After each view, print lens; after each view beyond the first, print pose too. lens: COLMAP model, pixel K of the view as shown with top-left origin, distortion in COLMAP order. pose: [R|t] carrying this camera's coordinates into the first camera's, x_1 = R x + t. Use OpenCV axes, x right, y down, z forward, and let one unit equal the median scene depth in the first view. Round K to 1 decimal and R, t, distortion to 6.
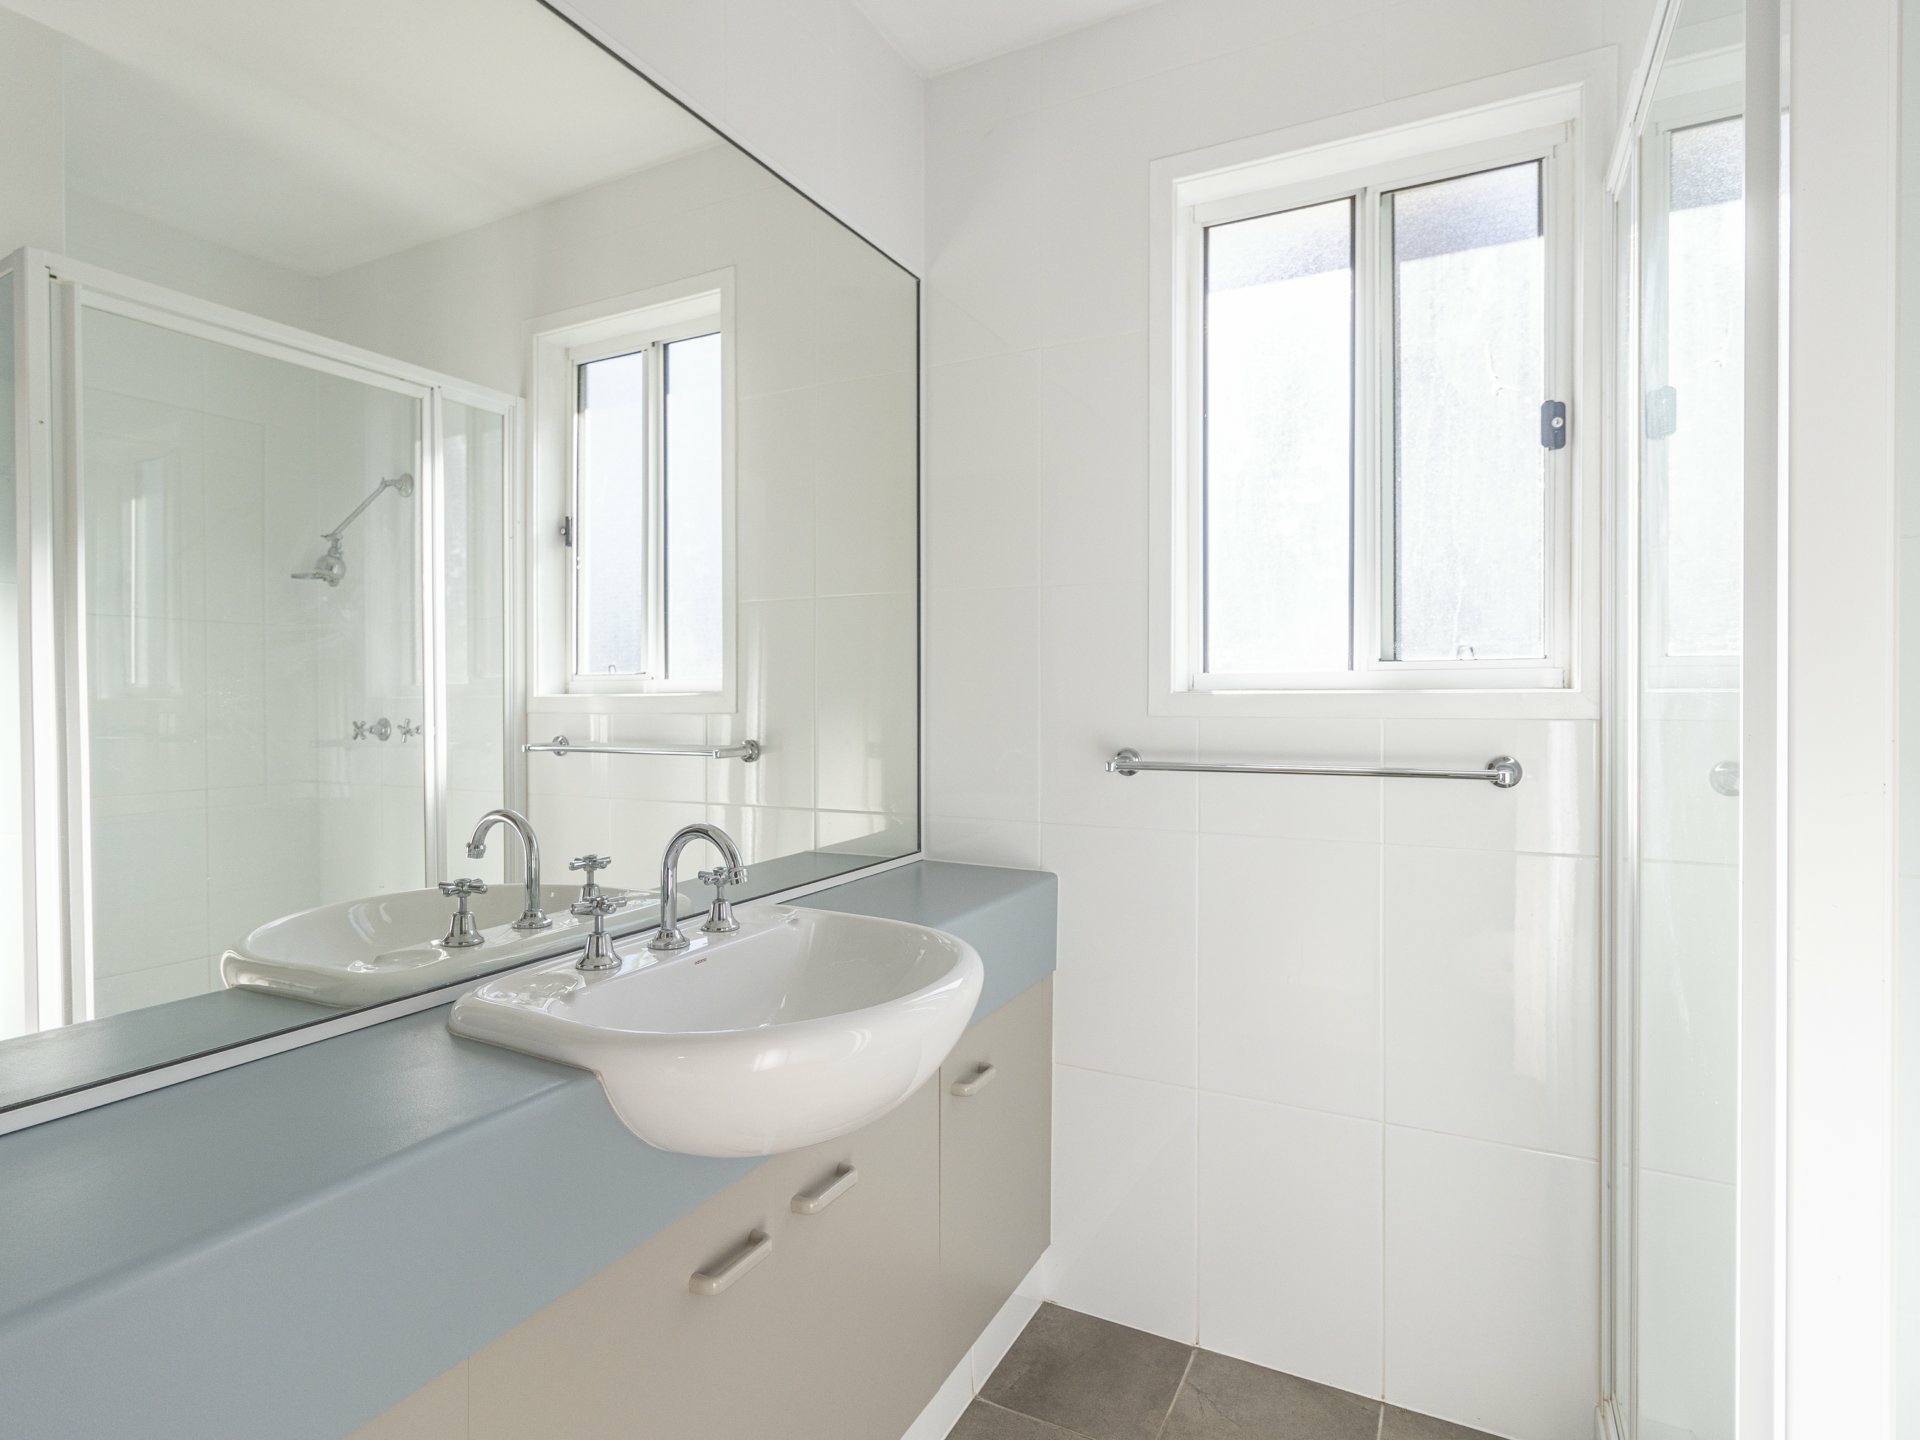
lens RADIAL K [[991.8, 0, 958.3], [0, 991.8, 707.5], [0, 0, 1]] dist [-0.024521, 0.000680]
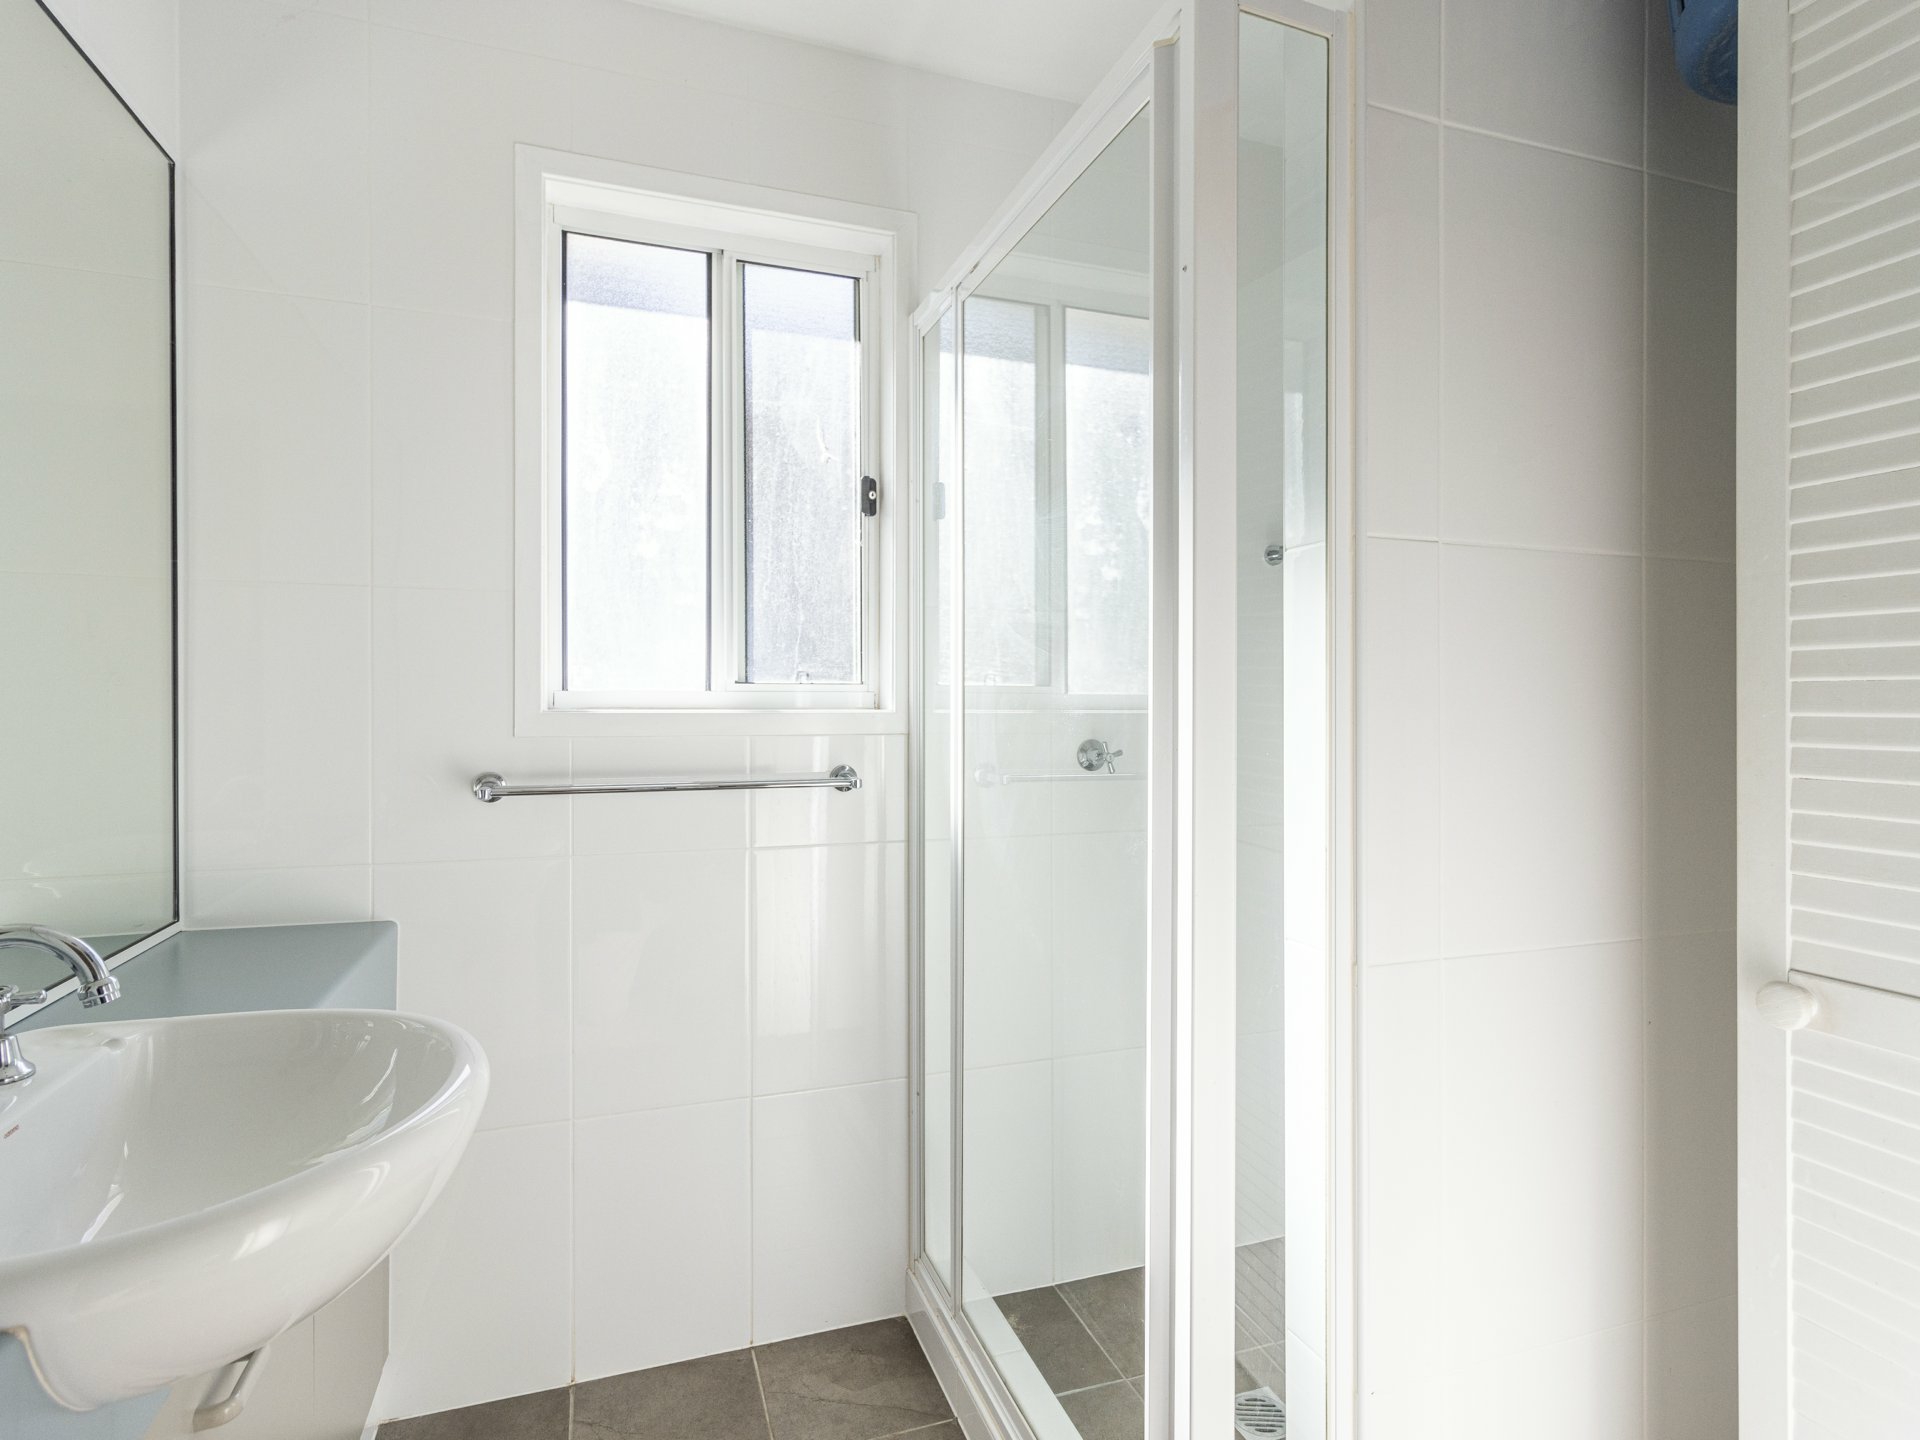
lens RADIAL K [[943.3, 0, 960.0], [0, 943.3, 720.0], [0, 0, 1]] dist [-0.032744, -0.000553]
pose [[0.672437, -0.001925, 0.740152, -0.183196], [0.006252, 0.999976, -0.003079, -0.000953], [-0.740128, 0.006698, 0.672433, 0.109943]]
